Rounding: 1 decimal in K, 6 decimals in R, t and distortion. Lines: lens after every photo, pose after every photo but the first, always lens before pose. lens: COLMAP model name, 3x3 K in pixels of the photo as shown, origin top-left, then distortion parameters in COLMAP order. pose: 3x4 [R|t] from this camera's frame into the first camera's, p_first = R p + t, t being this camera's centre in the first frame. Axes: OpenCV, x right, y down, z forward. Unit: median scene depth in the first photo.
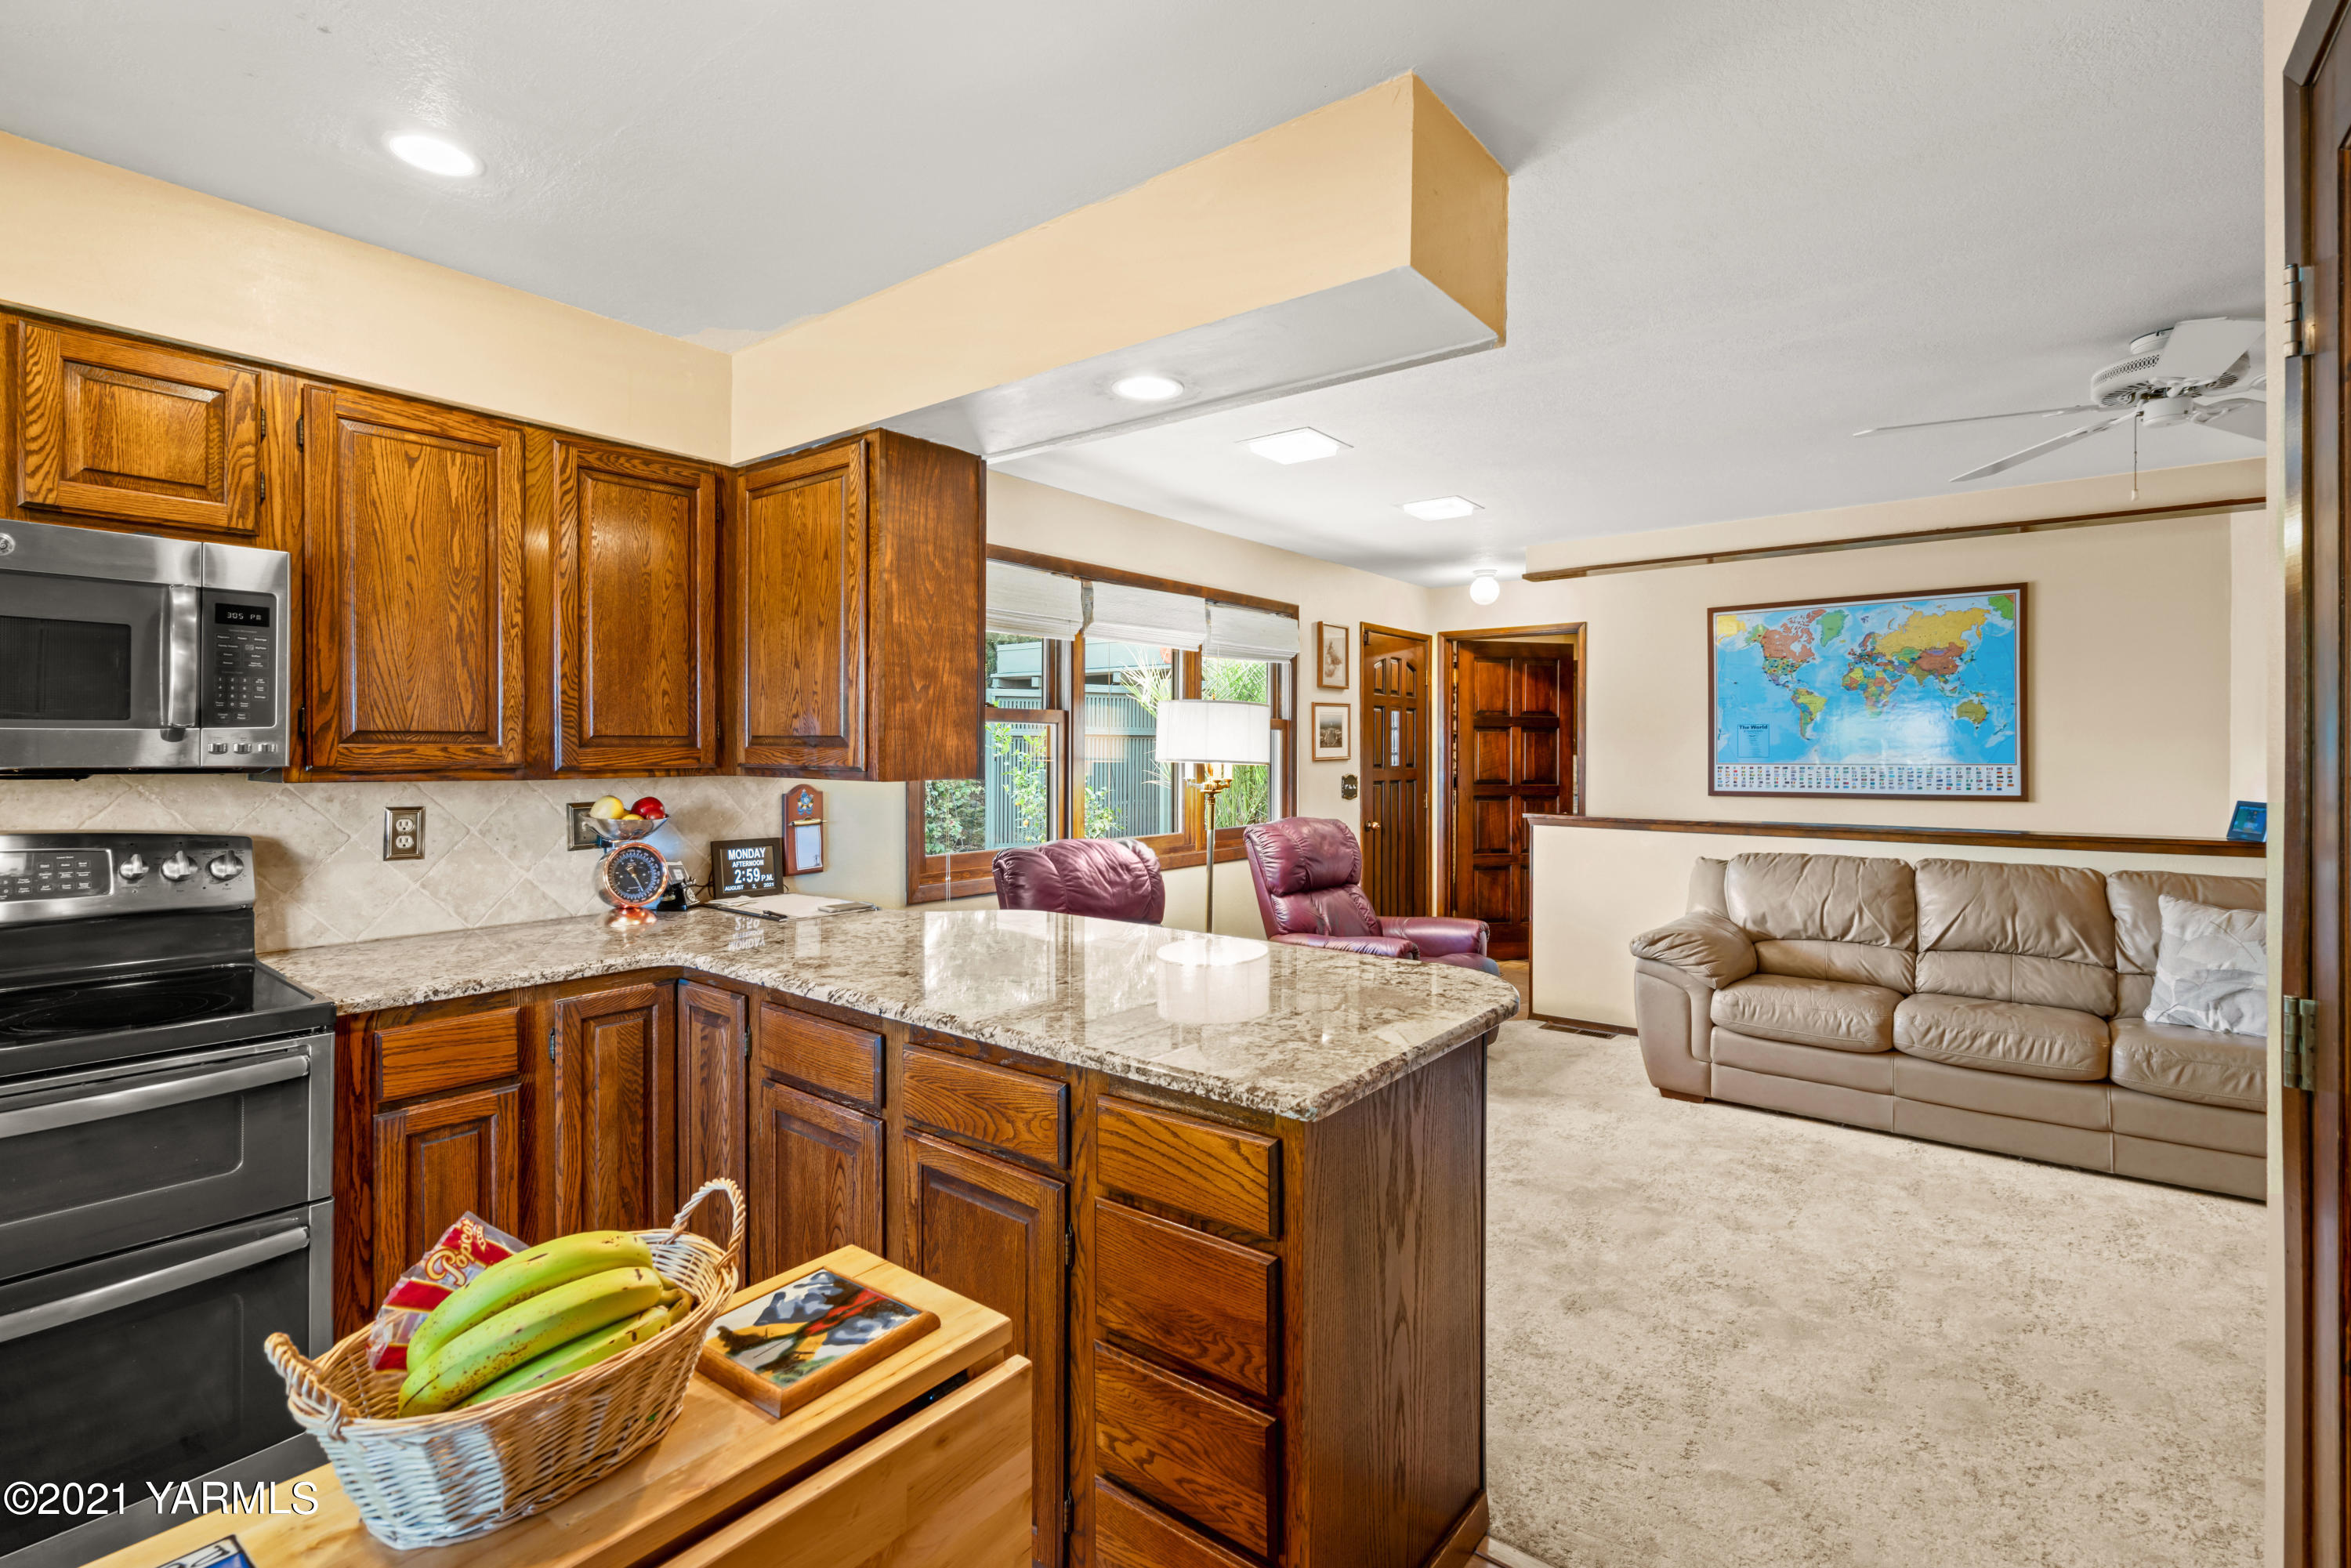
lens RADIAL K [[1061.1, 0, 1176.6], [0, 1061.1, 755.6], [0, 0, 1]] dist [-0.000159, 0.000034]
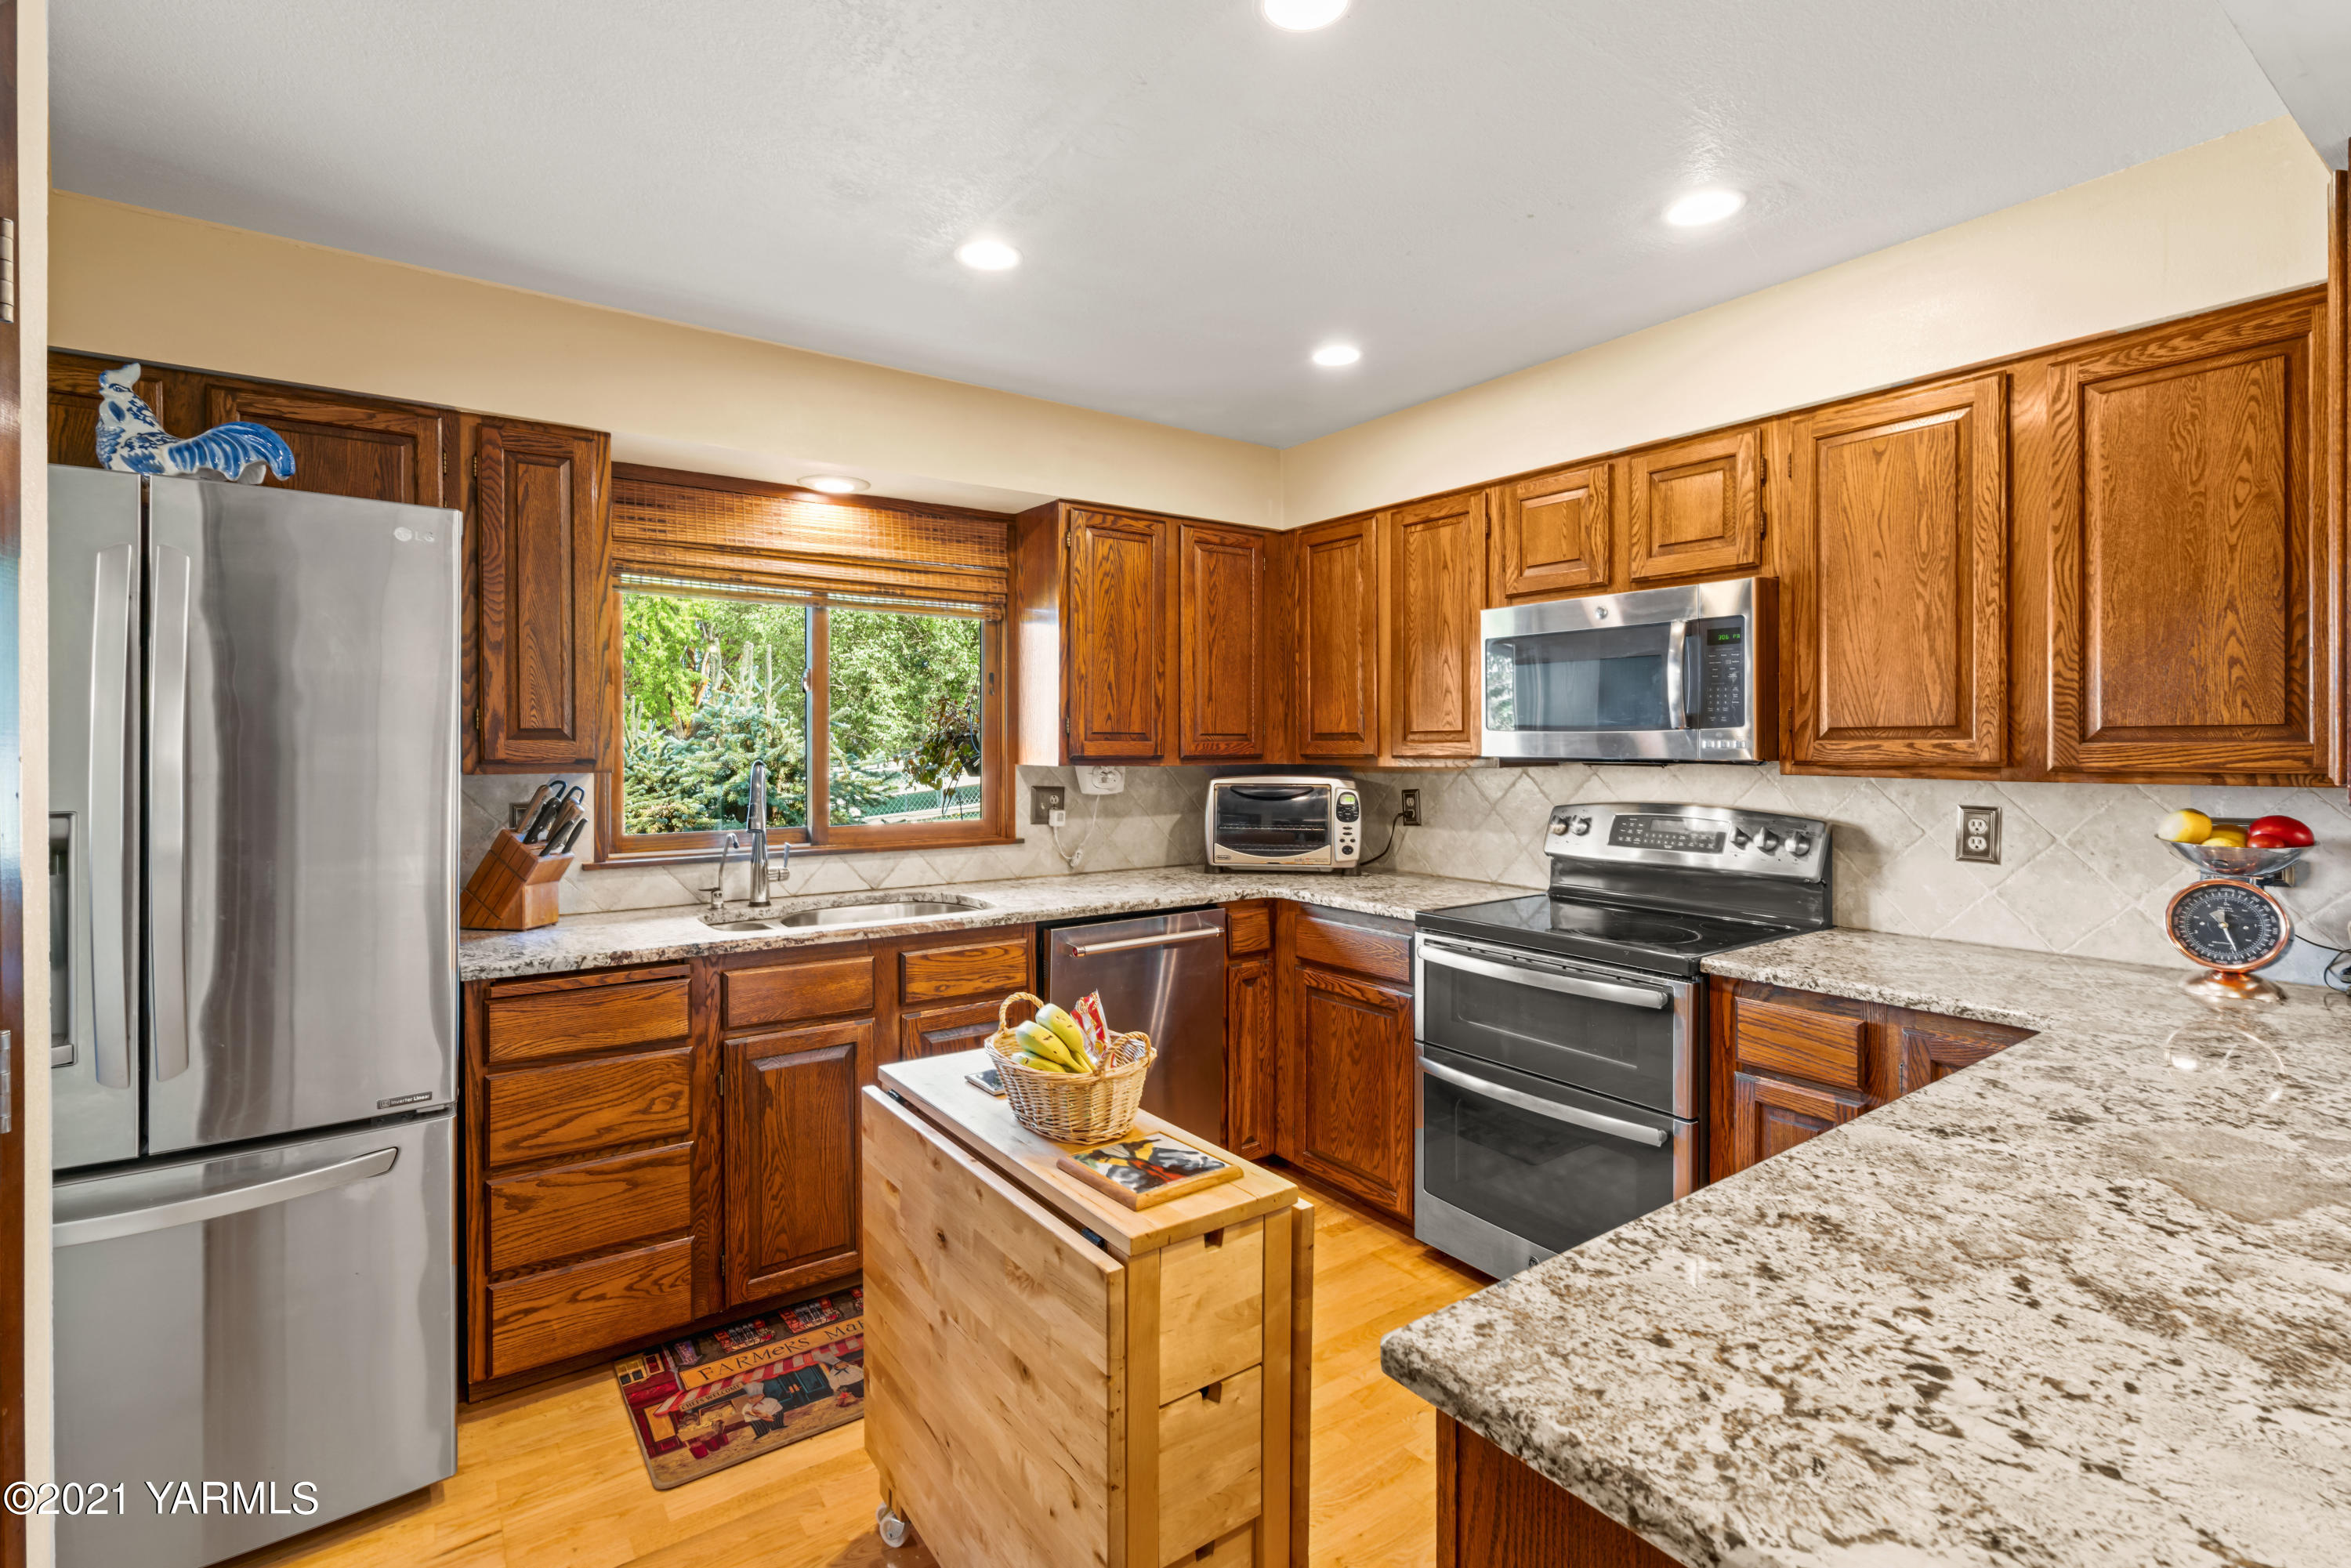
lens RADIAL K [[1104.8, 0, 1157.2], [0, 1104.8, 746.9], [0, 0, 1]] dist [0.000180, -0.000134]
pose [[-0.291114, 0.000207, -0.956688, 0.462813], [-0.004027, 0.999991, 0.001442, -0.003182], [0.956680, 0.004273, -0.291111, 0.644905]]
